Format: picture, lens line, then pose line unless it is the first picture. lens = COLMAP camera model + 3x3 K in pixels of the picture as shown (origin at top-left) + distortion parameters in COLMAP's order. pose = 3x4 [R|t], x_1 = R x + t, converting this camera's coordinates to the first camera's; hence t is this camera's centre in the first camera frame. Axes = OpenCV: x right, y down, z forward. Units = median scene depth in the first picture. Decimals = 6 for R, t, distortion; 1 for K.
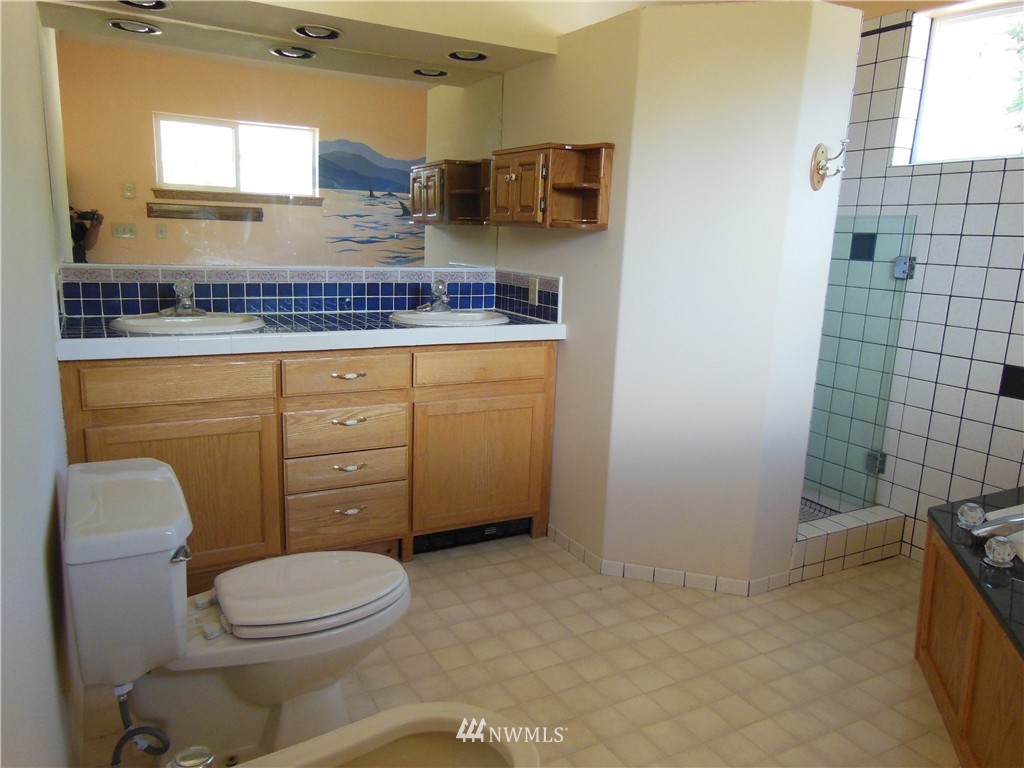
lens RADIAL K [[744.6, 0, 518.4], [0, 744.6, 380.9], [0, 0, 1]] dist [-0.013974, 0.042399]
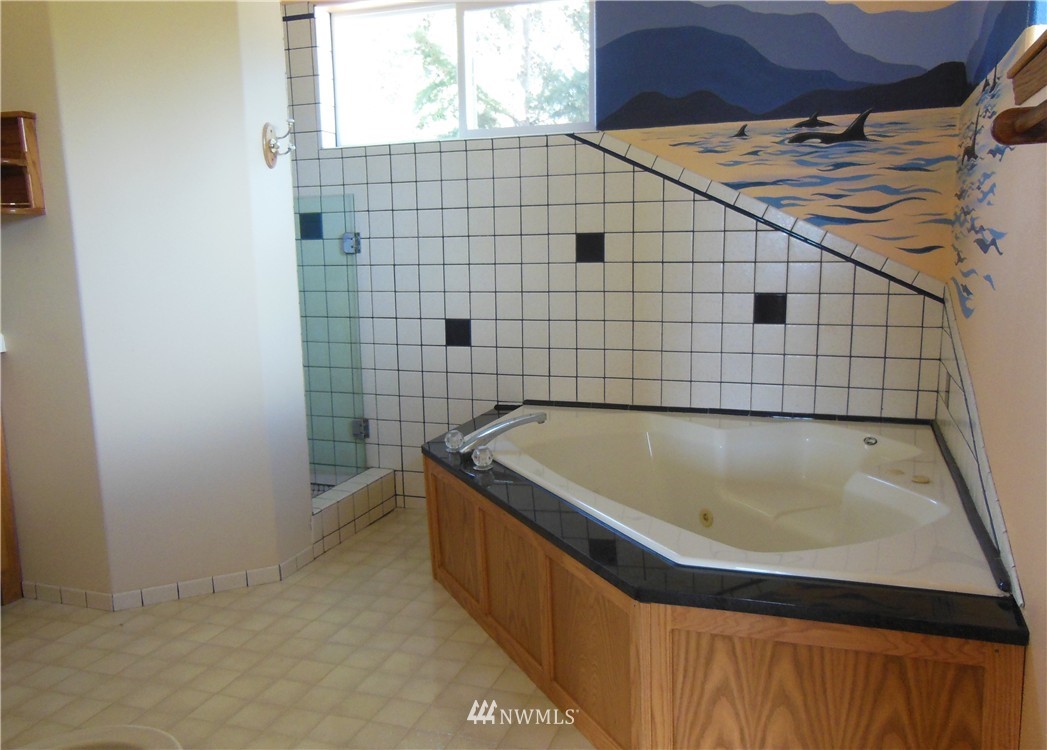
lens RADIAL K [[825.5, 0, 523.5], [0, 825.5, 375.0], [0, 0, 1]] dist [-0.000965, 0.074710]
pose [[0.752189, -0.165804, 0.637747, -0.091019], [0.180661, 0.982632, 0.042388, 0.030899], [-0.633698, 0.083333, 0.769079, -0.059289]]
